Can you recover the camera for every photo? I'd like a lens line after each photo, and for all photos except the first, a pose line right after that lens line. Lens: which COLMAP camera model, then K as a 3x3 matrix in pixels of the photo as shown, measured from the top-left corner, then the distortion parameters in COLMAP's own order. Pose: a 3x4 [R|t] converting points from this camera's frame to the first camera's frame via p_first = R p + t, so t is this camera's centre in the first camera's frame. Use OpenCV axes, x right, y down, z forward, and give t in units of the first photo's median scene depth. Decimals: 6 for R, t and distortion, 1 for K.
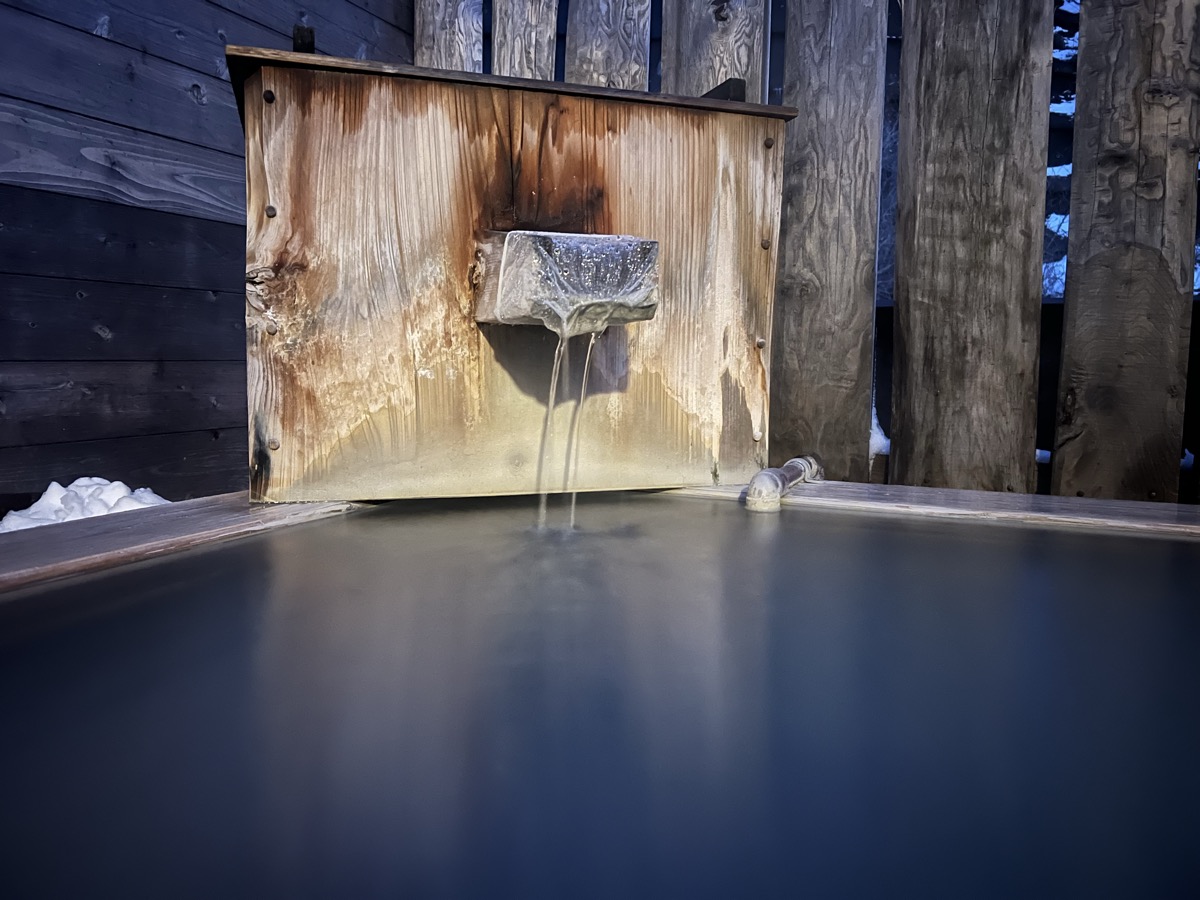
lens RADIAL K [[858.4, 0, 600.0], [0, 858.4, 450.0], [0, 0, 1]] dist [0.041840, -0.039442]
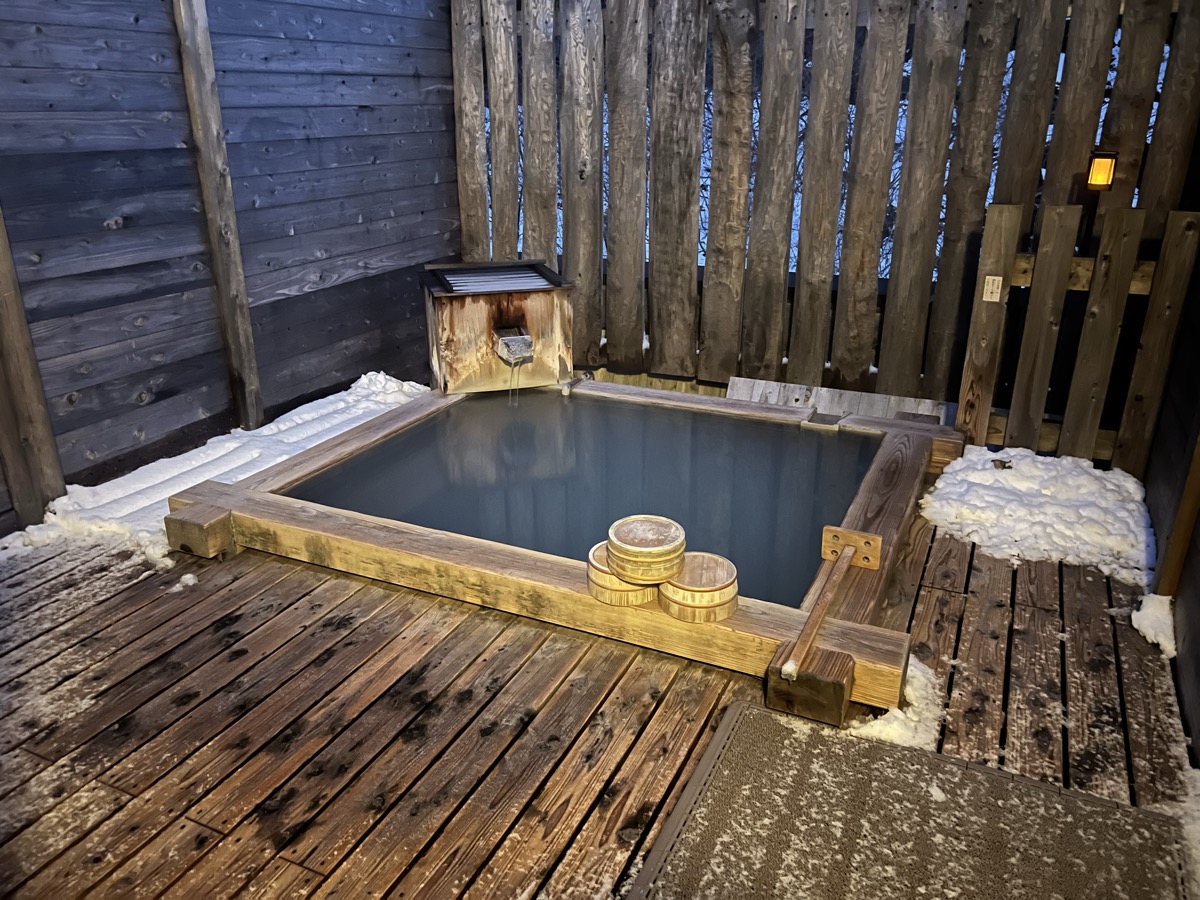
lens RADIAL K [[978.7, 0, 600.1], [0, 978.7, 475.6], [0, 0, 1]] dist [0.002208, -0.002312]
pose [[0.999487, -0.007637, -0.031101, 0.450783], [0.016649, 0.953507, 0.300910, -0.870702], [0.027357, -0.301274, 0.953145, -3.235204]]
